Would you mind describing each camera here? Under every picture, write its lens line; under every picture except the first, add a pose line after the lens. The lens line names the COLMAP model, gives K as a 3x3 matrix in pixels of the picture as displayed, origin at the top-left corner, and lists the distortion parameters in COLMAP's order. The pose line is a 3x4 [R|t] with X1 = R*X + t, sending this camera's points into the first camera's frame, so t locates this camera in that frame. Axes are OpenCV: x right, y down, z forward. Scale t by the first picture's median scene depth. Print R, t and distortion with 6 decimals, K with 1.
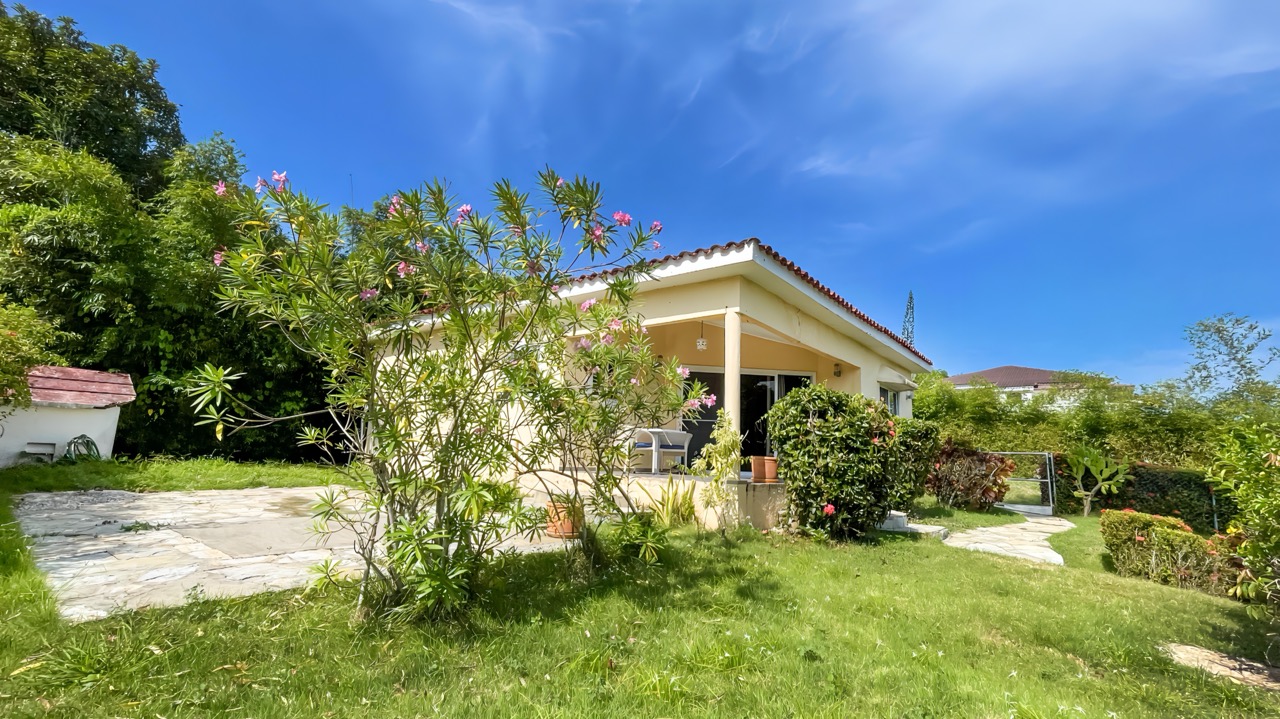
lens RADIAL K [[541.7, 0, 640.0], [0, 541.7, 359.5], [0, 0, 1]] dist [0.001513, 0.000152]
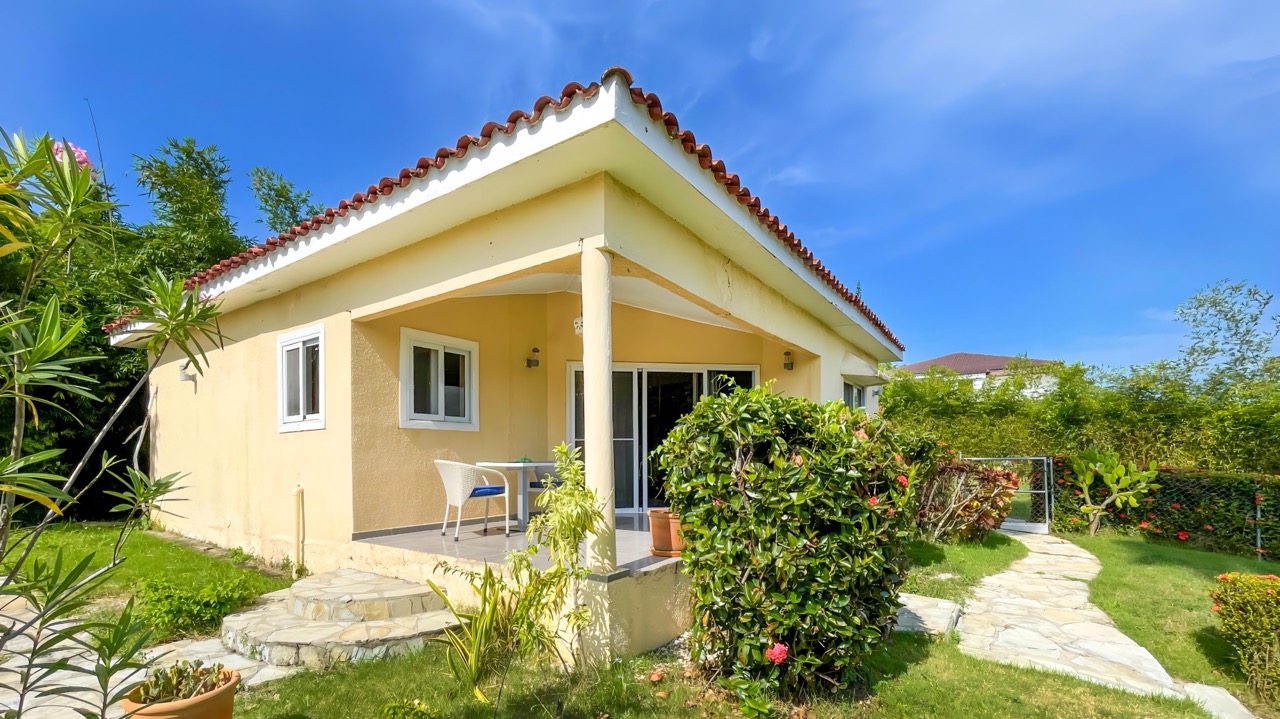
lens RADIAL K [[532.3, 0, 644.6], [0, 532.3, 437.6], [0, 0, 1]] dist [0.009147, 0.000054]
pose [[0.994870, -0.048371, 0.088852, 0.117443], [0.035152, 0.988846, 0.144737, 0.012137], [-0.094862, -0.140871, 0.985473, 0.336331]]
